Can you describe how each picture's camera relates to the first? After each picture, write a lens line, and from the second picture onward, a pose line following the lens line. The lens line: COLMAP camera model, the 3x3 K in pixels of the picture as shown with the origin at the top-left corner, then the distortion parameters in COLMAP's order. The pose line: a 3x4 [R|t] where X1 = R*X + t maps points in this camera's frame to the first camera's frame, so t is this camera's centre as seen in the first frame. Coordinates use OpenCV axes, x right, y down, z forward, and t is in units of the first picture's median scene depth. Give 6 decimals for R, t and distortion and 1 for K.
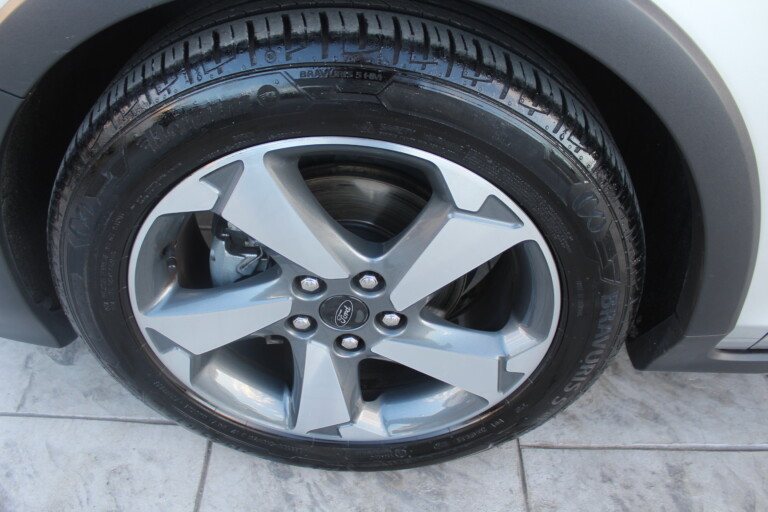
lens RADIAL K [[619.3, 0, 384.0], [0, 619.3, 256.0], [0, 0, 1]] dist [-0.163778, 0.133361]
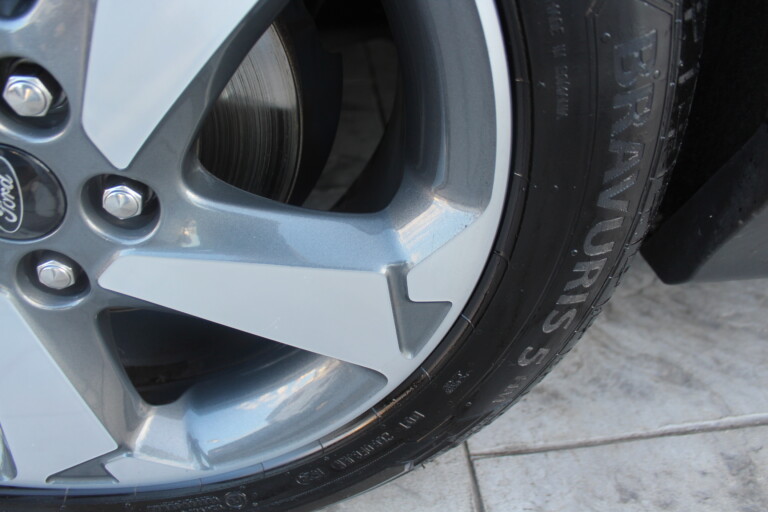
lens RADIAL K [[619.3, 0, 384.0], [0, 619.3, 256.0], [0, 0, 1]] dist [-0.163778, 0.133361]
pose [[0.991042, -0.103924, 0.083875, 0.117442], [0.105242, 0.994381, -0.011436, 0.126989], [-0.082215, 0.020161, 0.996411, 0.441764]]
